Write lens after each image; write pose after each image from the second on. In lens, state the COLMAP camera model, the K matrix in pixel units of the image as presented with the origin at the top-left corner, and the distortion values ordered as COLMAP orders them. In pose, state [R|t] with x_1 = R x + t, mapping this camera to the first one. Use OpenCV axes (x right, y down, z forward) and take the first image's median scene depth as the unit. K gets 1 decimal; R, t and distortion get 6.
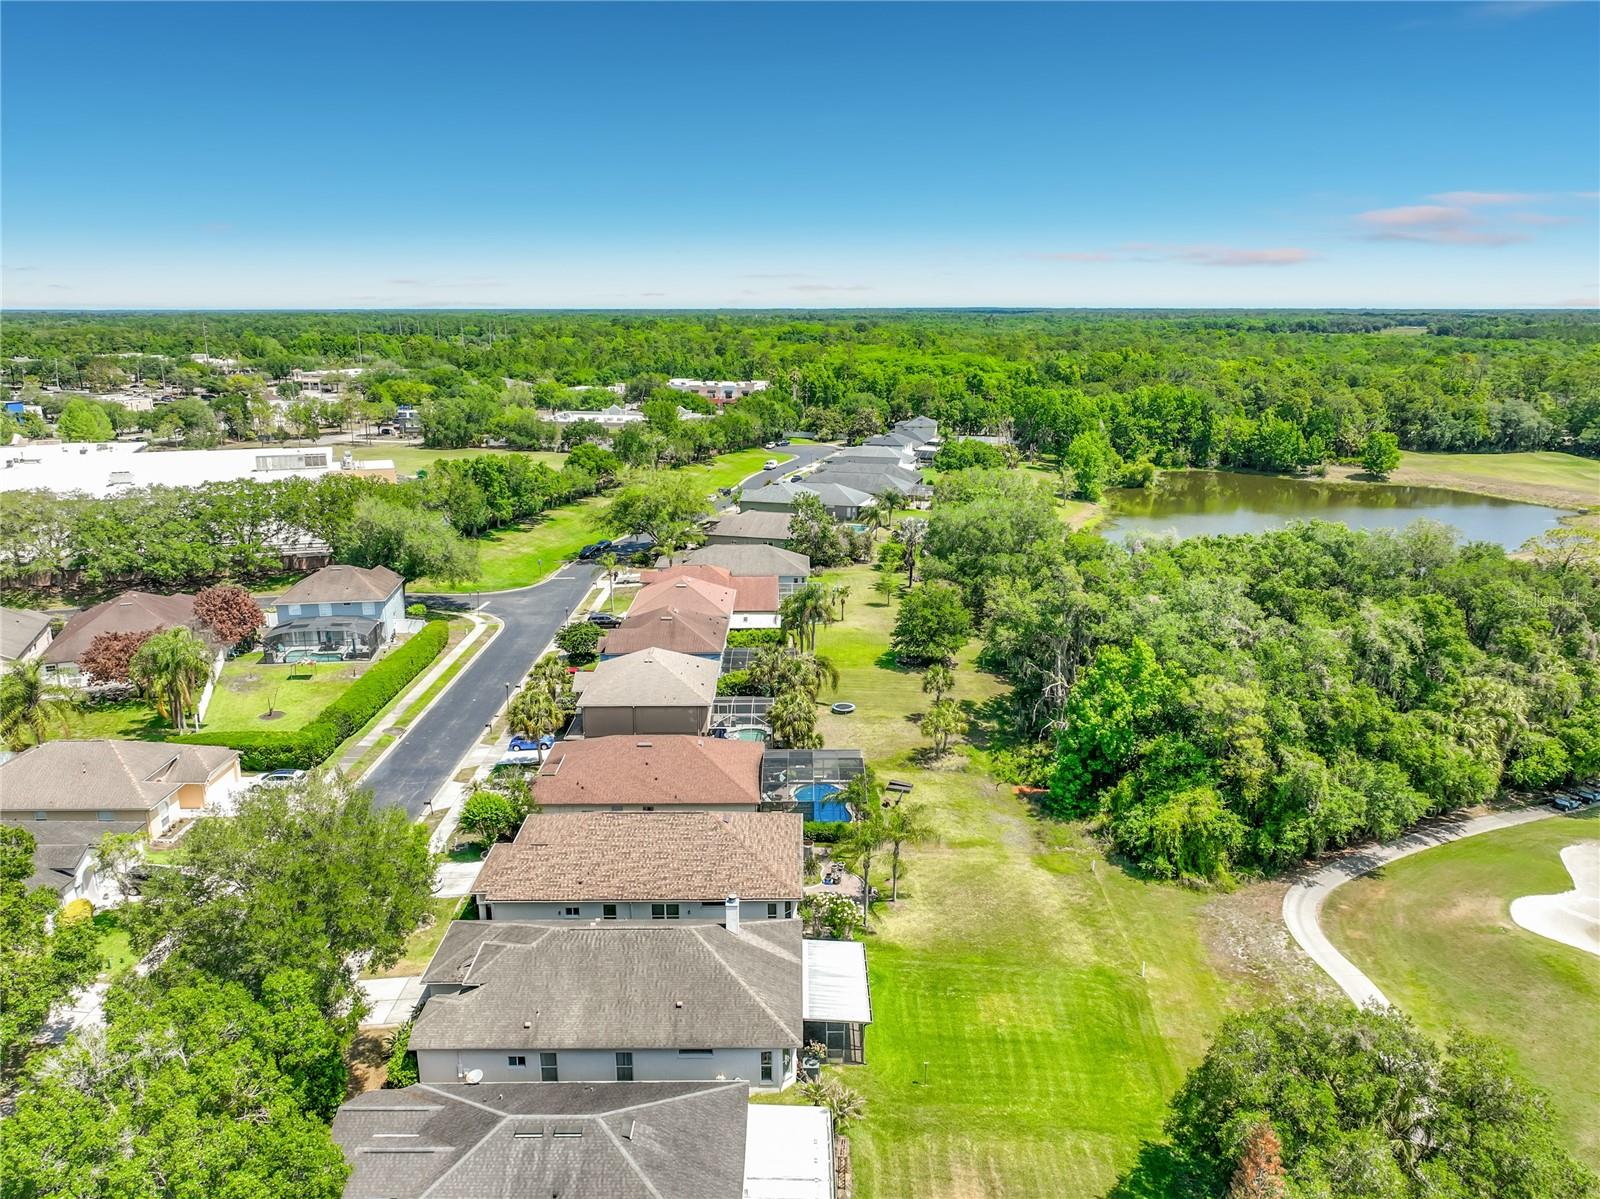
lens RADIAL K [[1138.5, 0, 807.6], [0, 1138.5, 610.0], [0, 0, 1]] dist [0.002490, -0.006355]
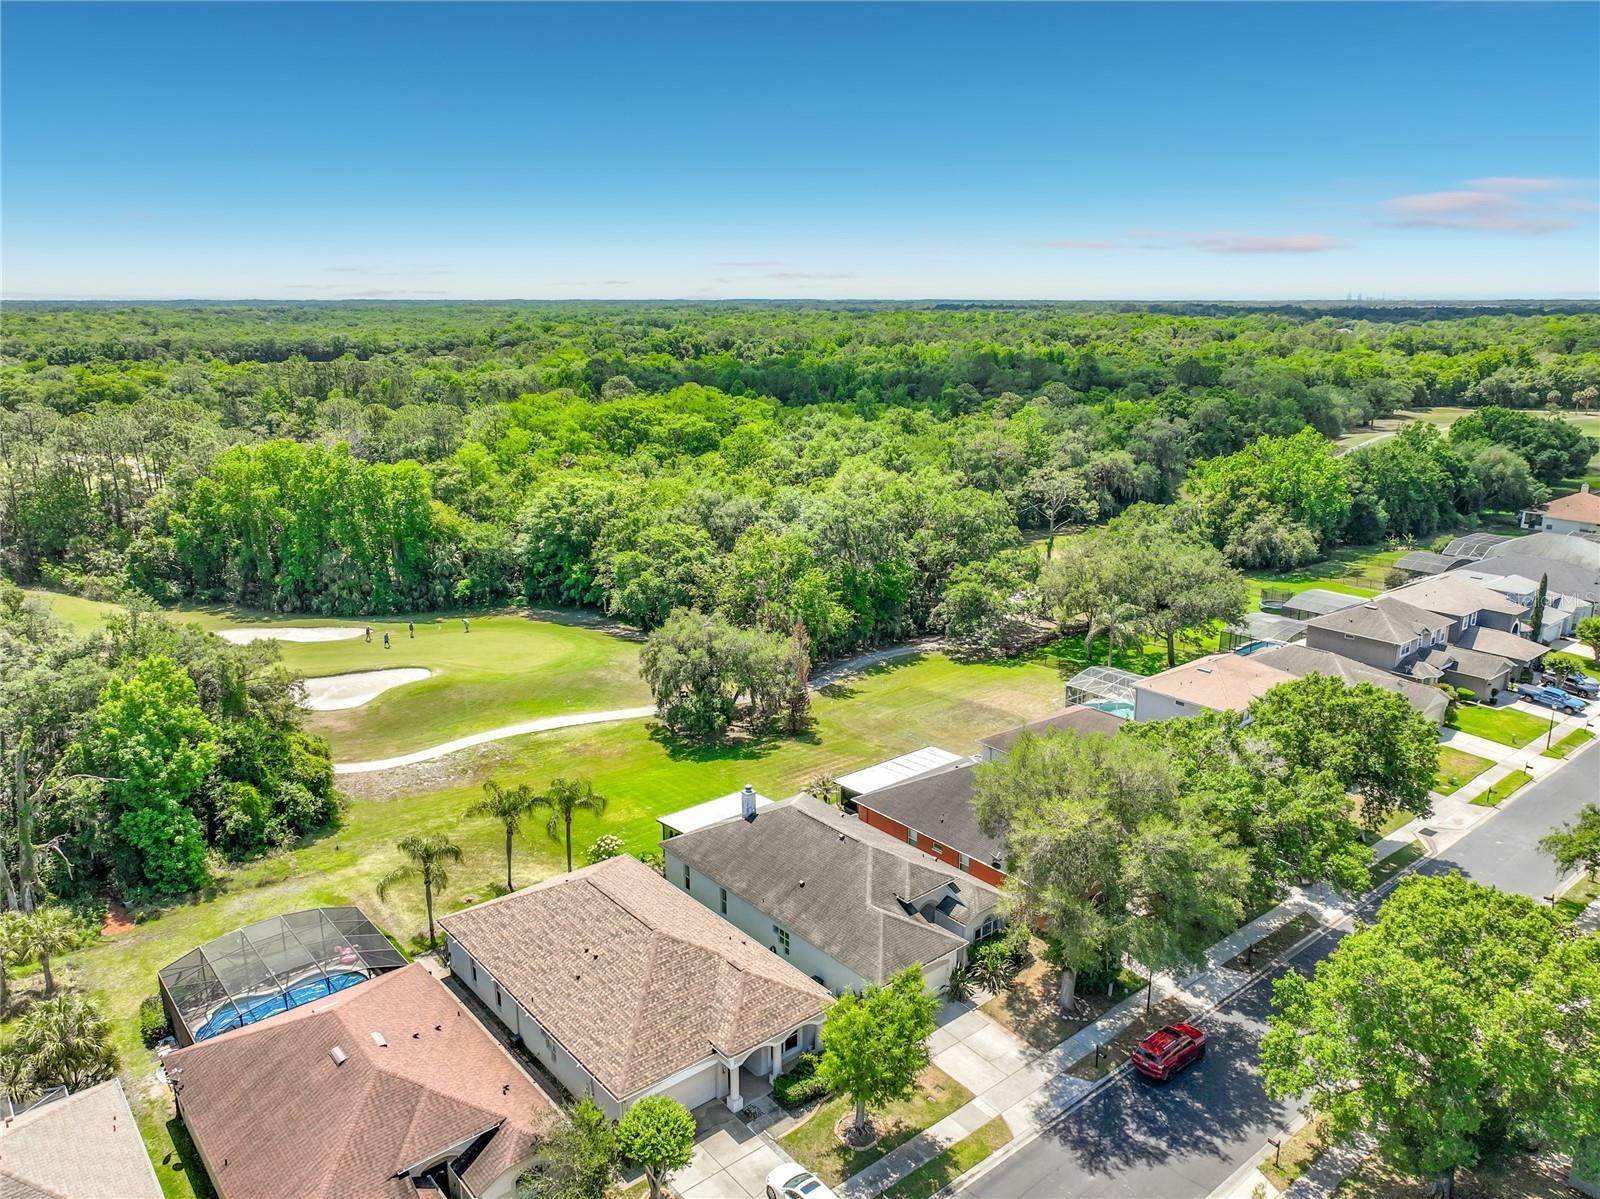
lens RADIAL K [[1138.5, 0, 807.6], [0, 1138.5, 610.0], [0, 0, 1]] dist [0.002490, -0.006355]
pose [[-0.636923, -0.200399, 0.744425, -0.714975], [0.198321, 0.890534, 0.409413, -0.280847], [-0.744982, 0.408399, -0.527458, 1.155422]]
